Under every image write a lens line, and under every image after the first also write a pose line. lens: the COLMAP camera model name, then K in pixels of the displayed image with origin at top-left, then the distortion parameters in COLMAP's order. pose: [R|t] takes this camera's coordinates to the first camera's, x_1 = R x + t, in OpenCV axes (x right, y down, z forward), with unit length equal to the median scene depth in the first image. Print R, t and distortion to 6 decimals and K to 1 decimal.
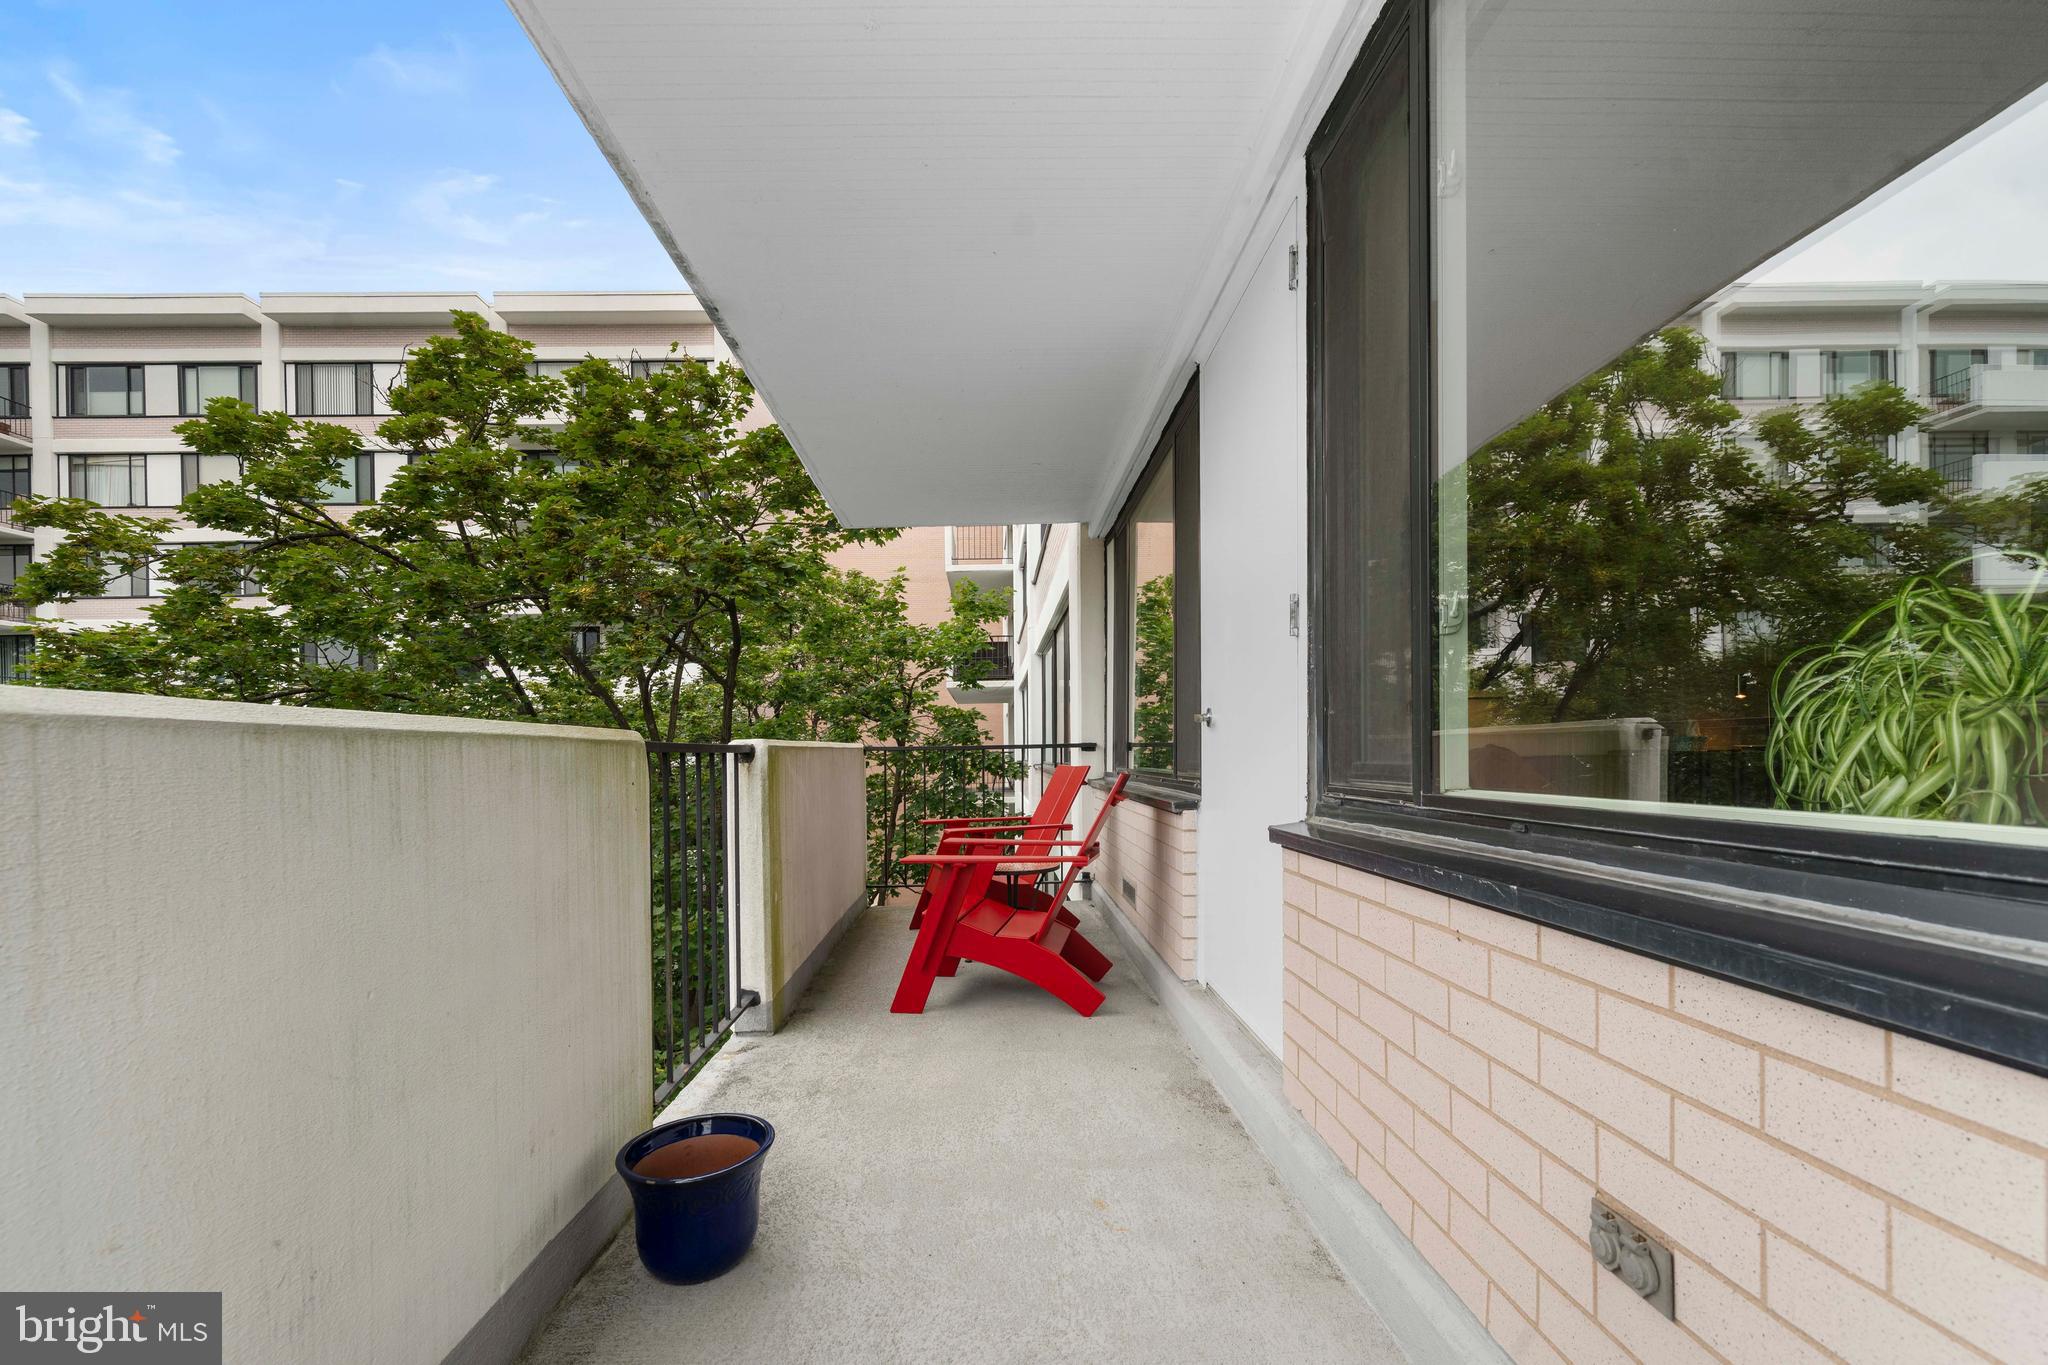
lens RADIAL K [[839.4, 0, 1023.2], [0, 839.4, 761.4], [0, 0, 1]] dist [-0.001751, 0.000191]
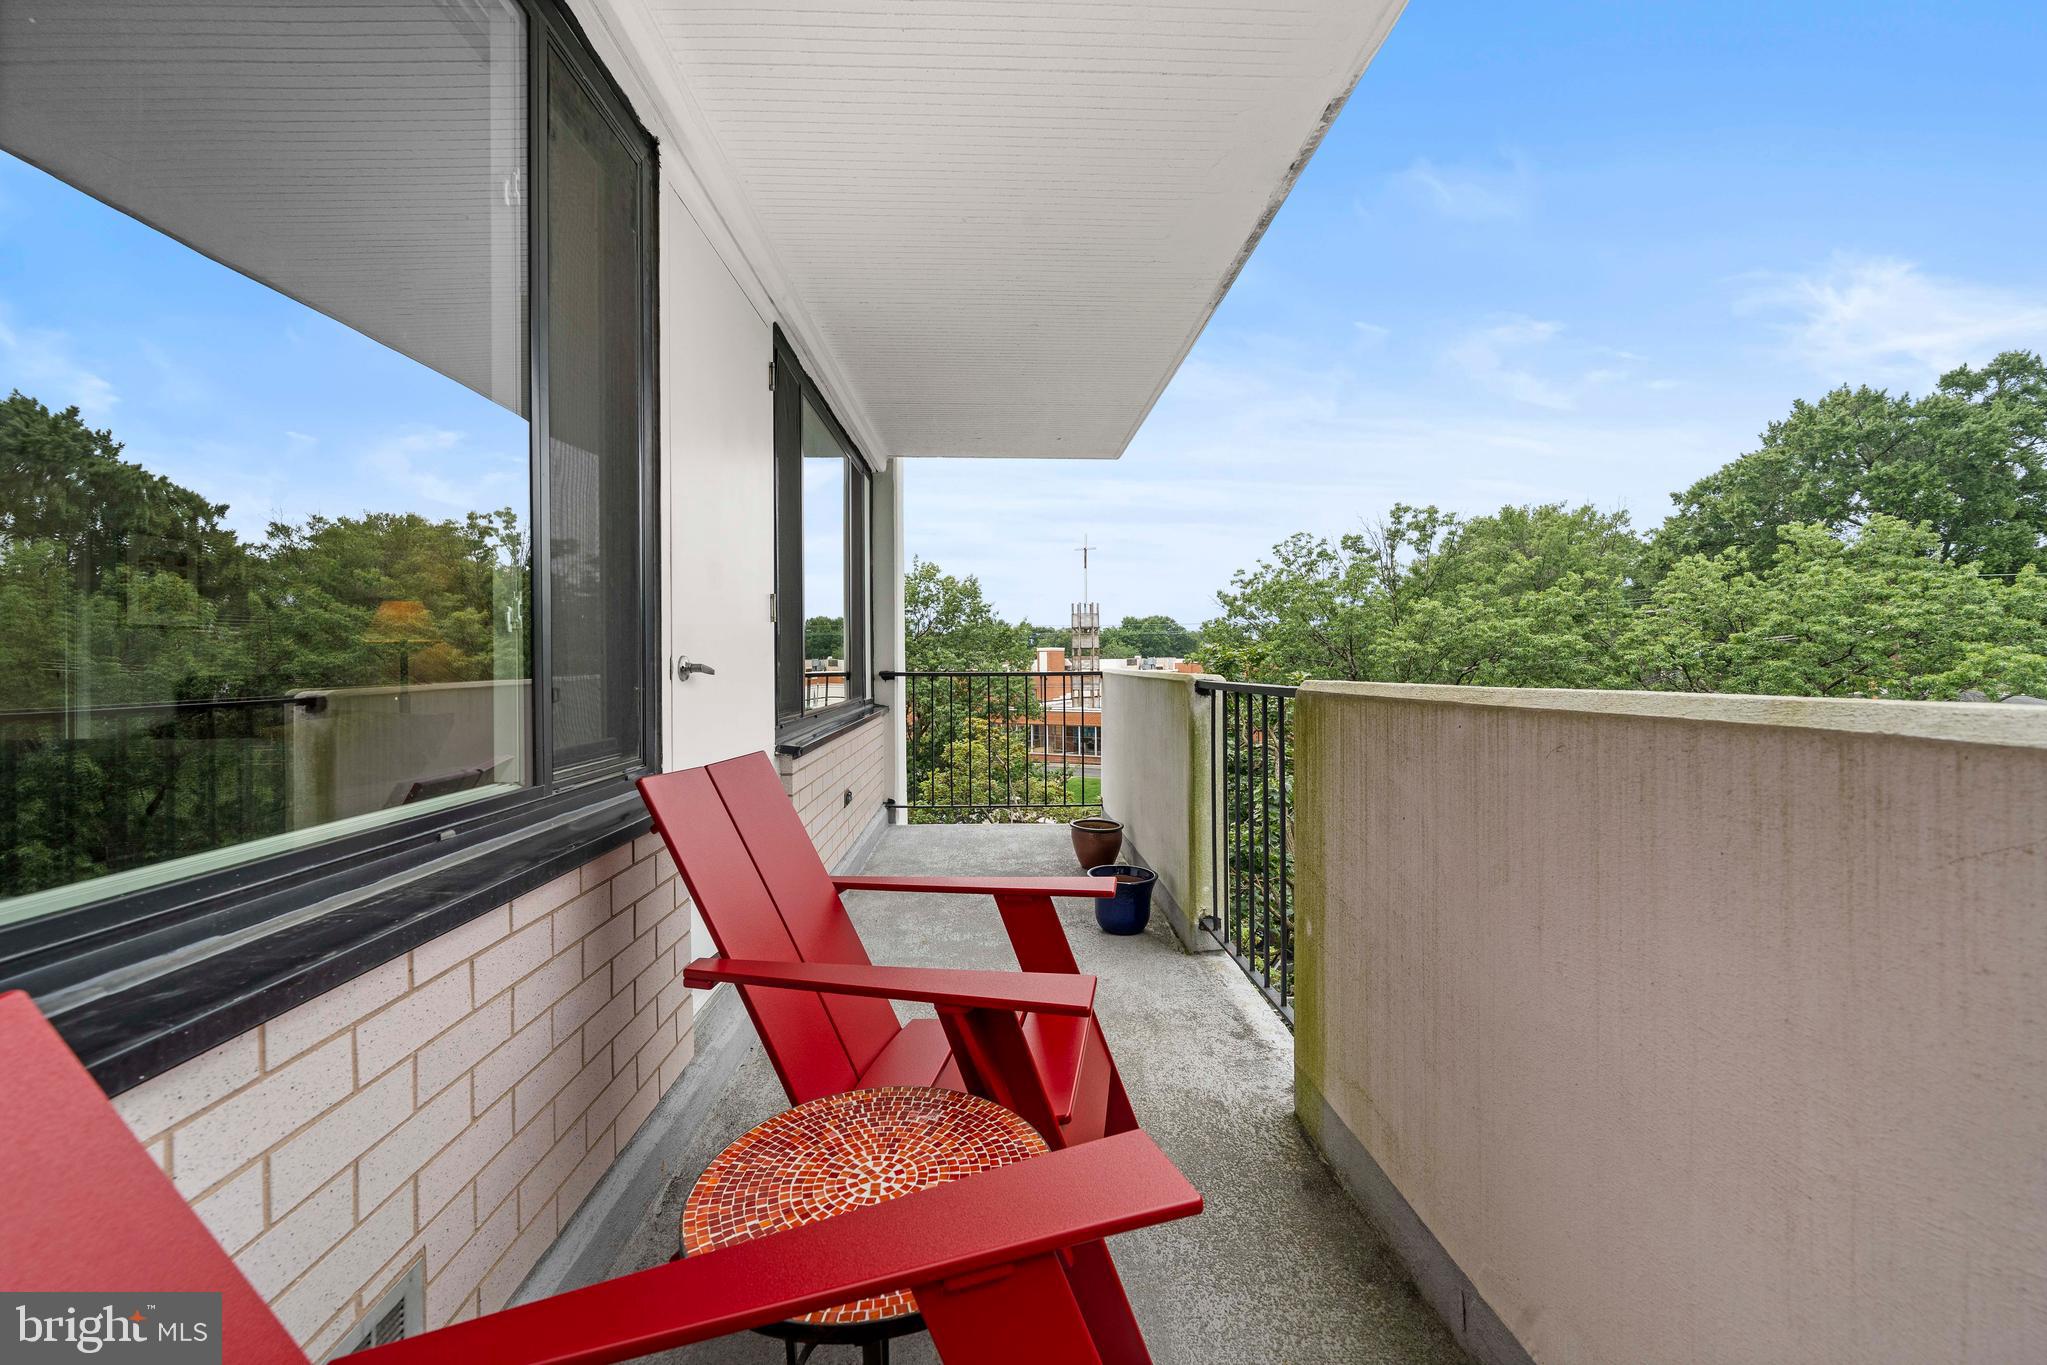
lens RADIAL K [[822.9, 0, 1030.6], [0, 822.9, 668.0], [0, 0, 1]] dist [-0.000242, -0.000379]
pose [[-0.999755, 0.022119, -0.001184, -0.085806], [0.022107, 0.999706, 0.009991, -0.045057], [0.001405, 0.009963, -0.999949, 1.585530]]
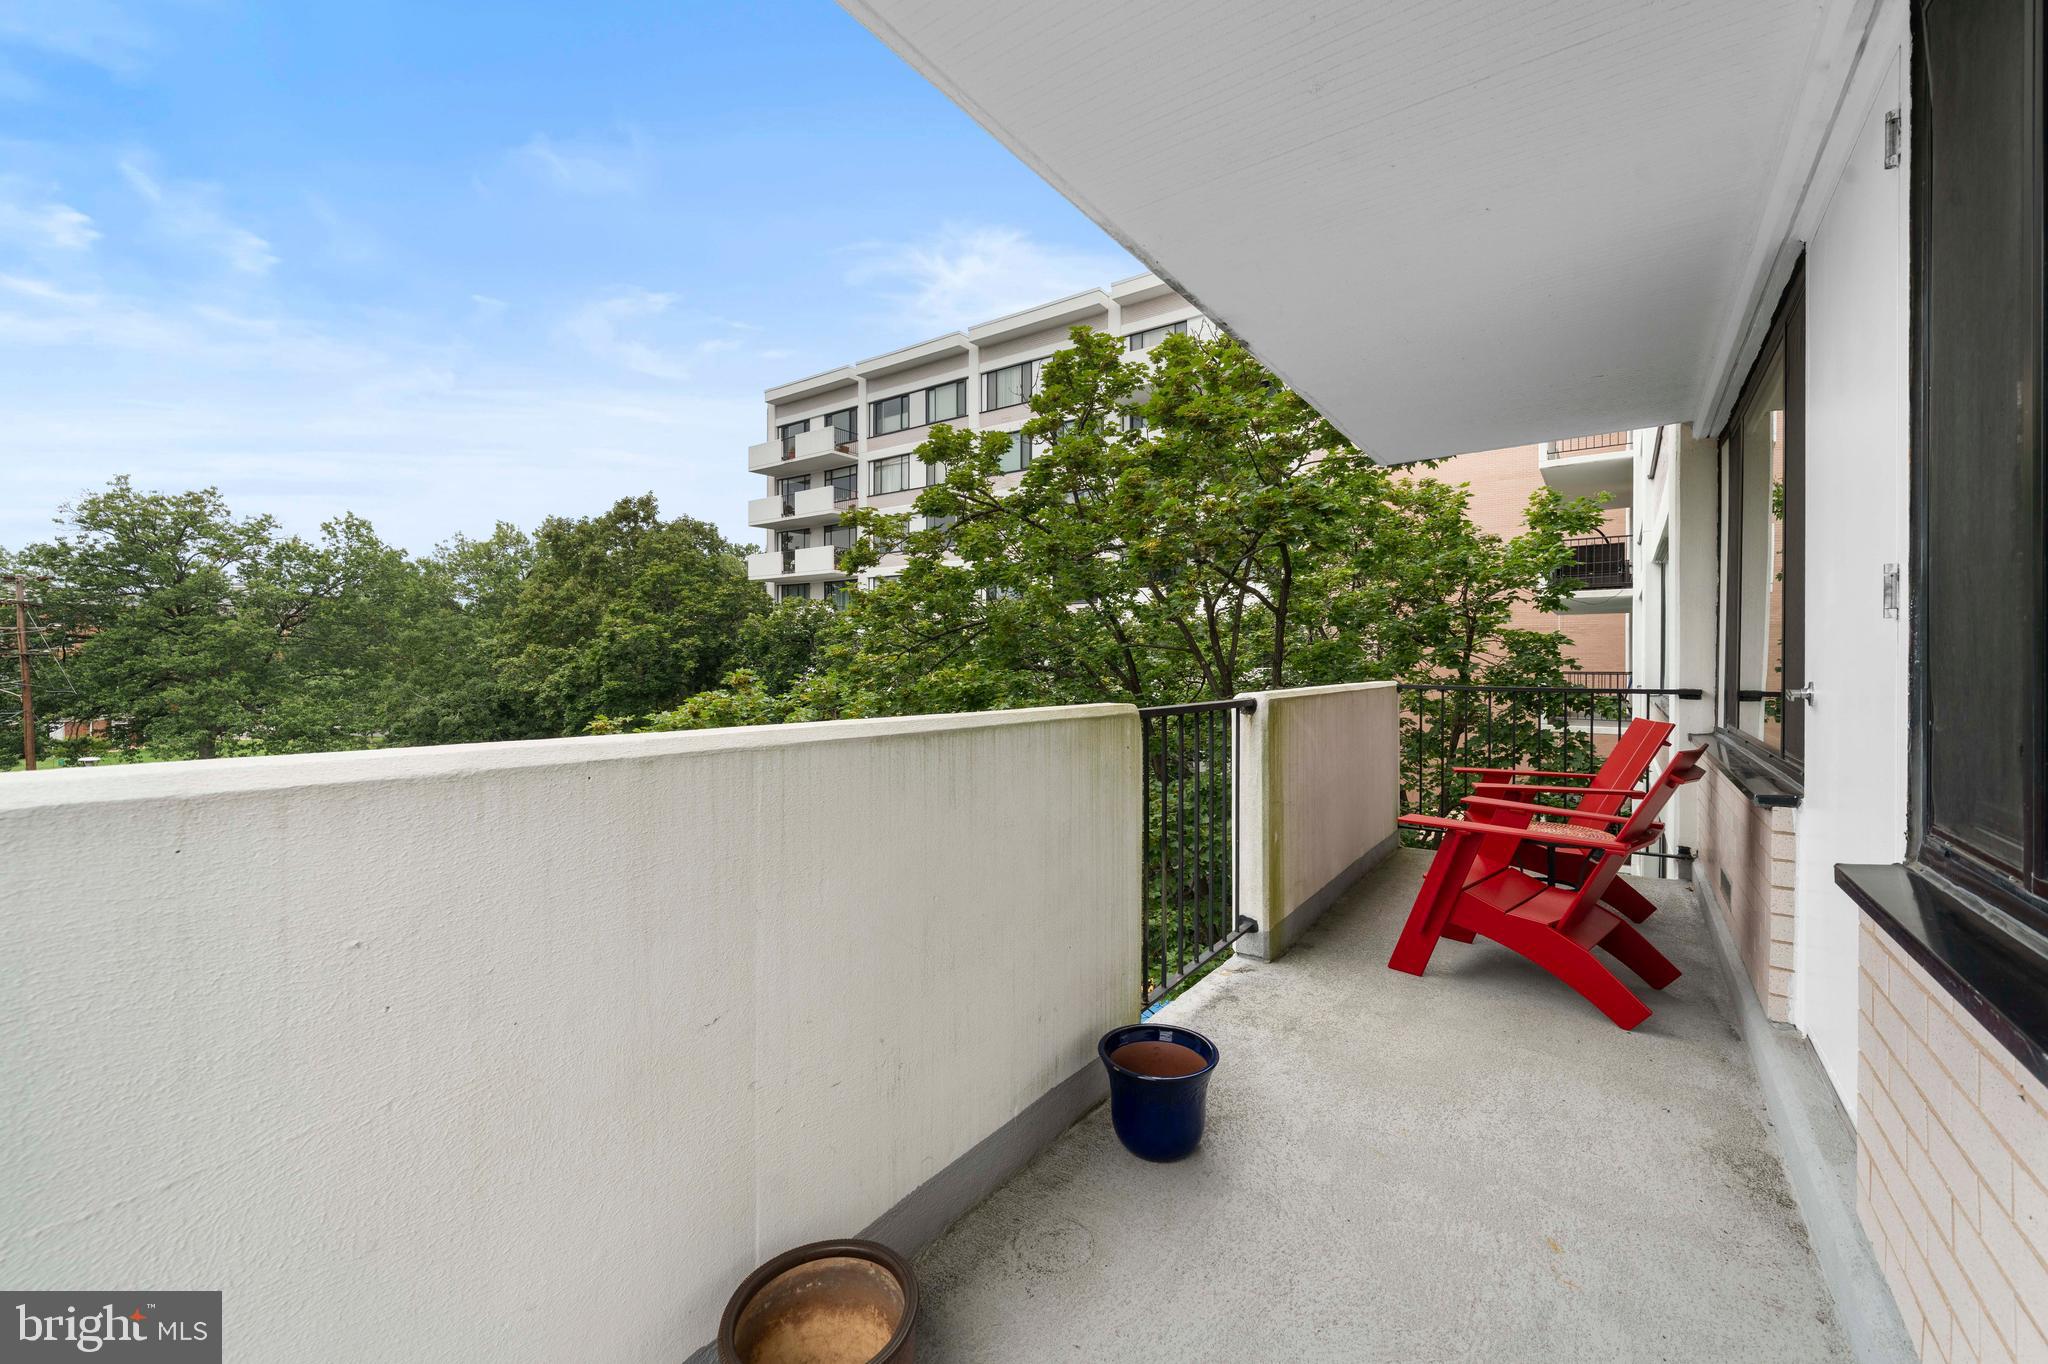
lens RADIAL K [[823.3, 0, 1031.1], [0, 823.3, 667.5], [0, 0, 1]] dist [-0.000242, -0.000379]
pose [[0.789649, 0.022290, -0.613153, 0.100457], [-0.022466, 0.999720, 0.007410, -0.056505], [0.613147, 0.007924, 0.789929, -0.038663]]
